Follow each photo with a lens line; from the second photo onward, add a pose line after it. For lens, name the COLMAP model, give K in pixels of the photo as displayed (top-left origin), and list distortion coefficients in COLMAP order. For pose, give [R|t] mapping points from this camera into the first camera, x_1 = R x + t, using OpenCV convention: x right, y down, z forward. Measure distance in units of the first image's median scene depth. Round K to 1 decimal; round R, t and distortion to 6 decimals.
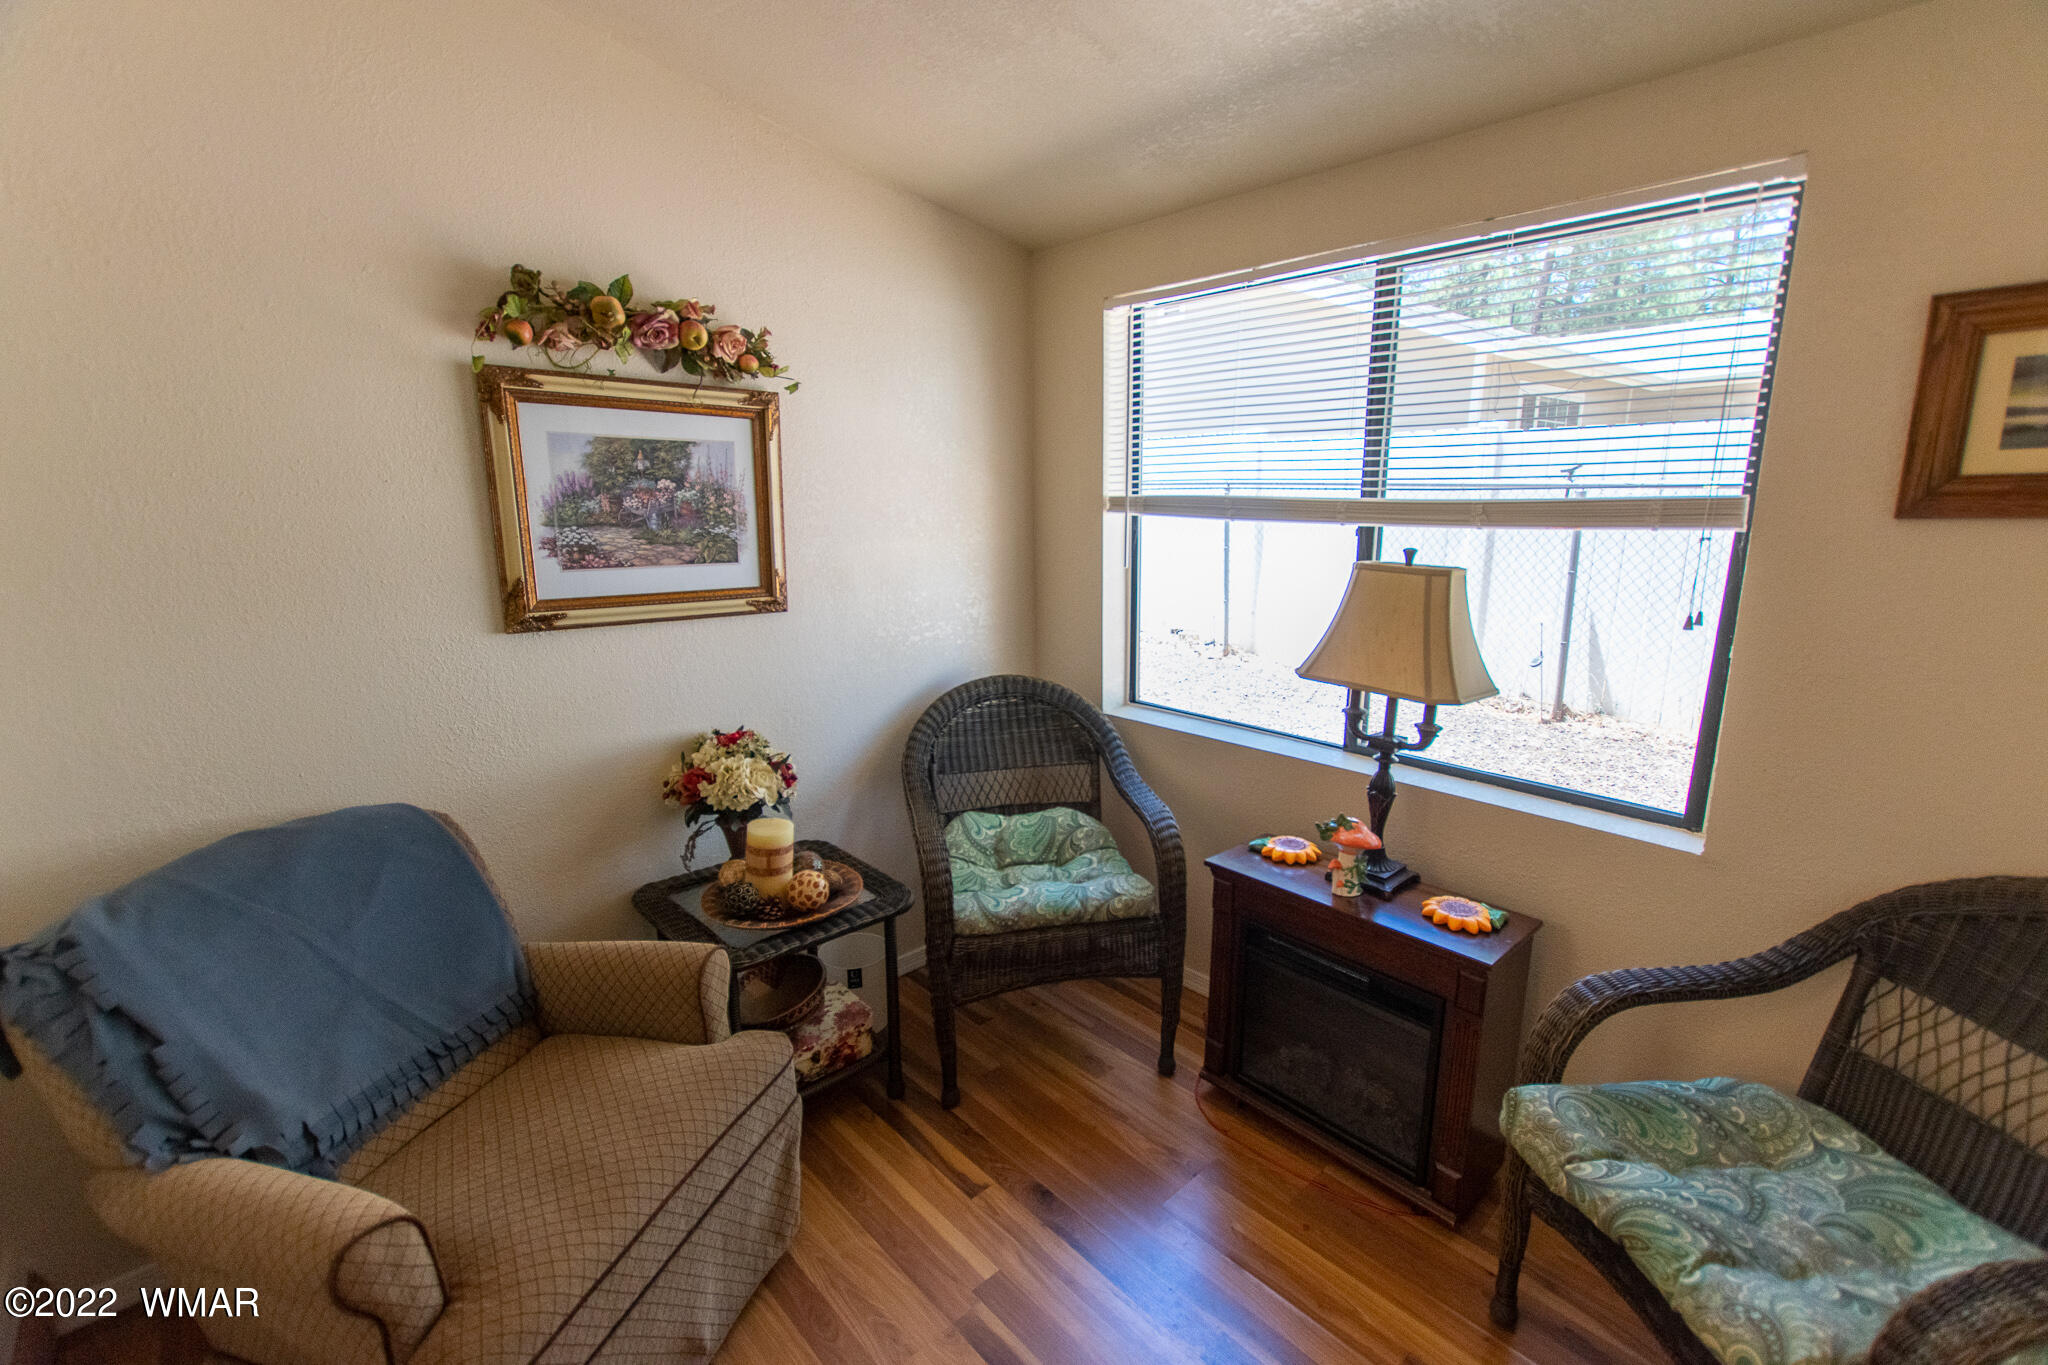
lens RADIAL K [[905.5, 0, 1032.9], [0, 905.5, 691.2], [0, 0, 1]] dist [0.003632, 0.000040]
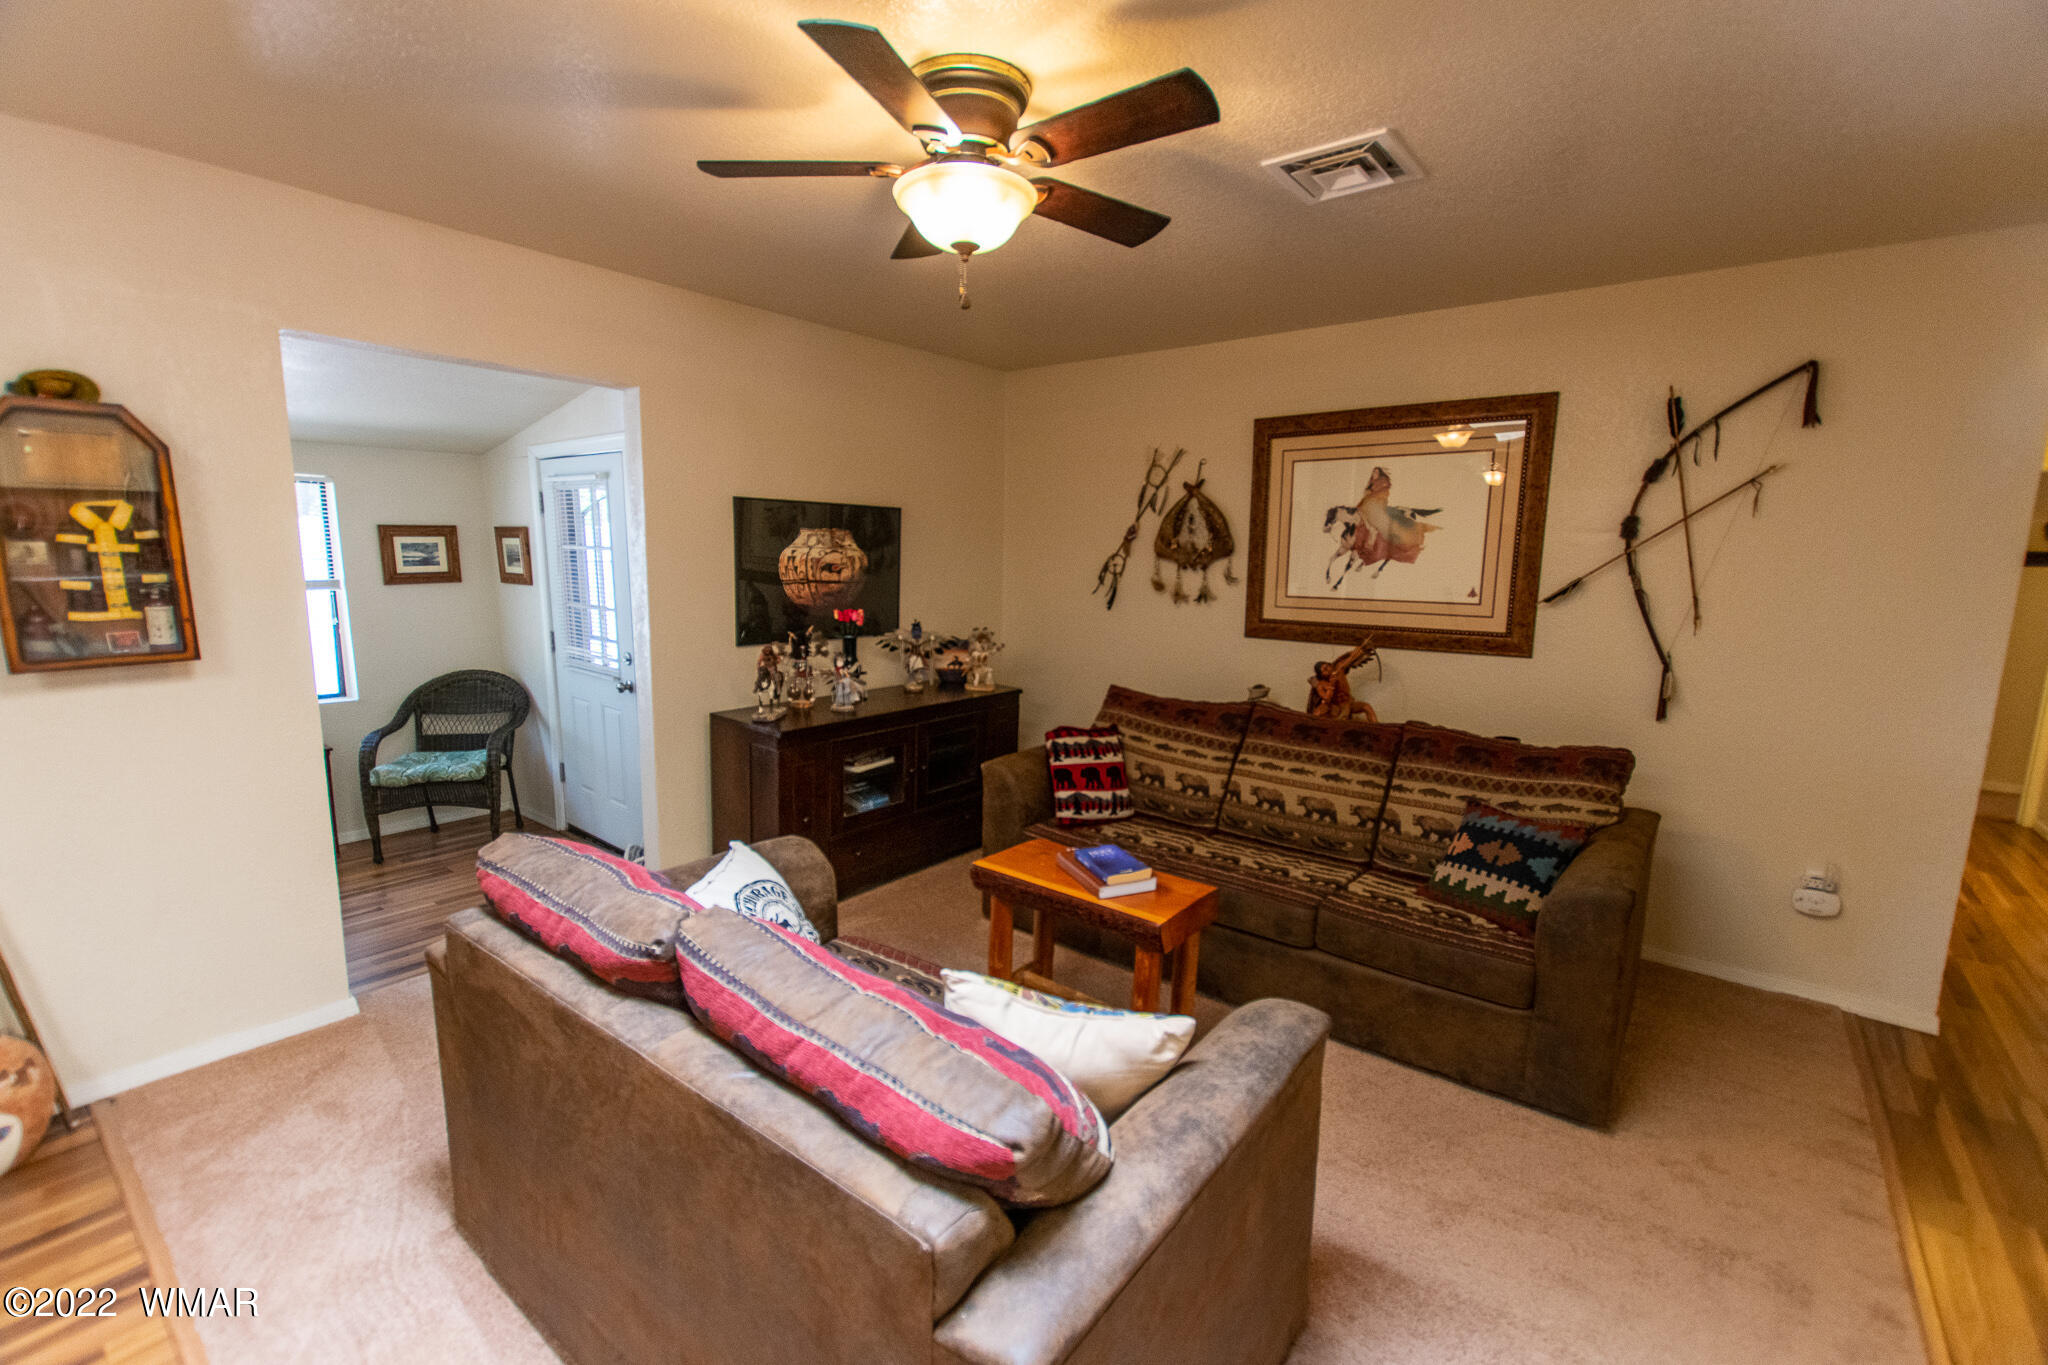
lens RADIAL K [[888.0, 0, 1028.0], [0, 888.0, 691.9], [0, 0, 1]] dist [0.002796, -0.000067]
pose [[-0.167934, -0.164287, 0.972012, -2.939965], [0.190472, 0.962028, 0.195507, 0.006585], [-0.967222, 0.217973, -0.130265, -0.880888]]
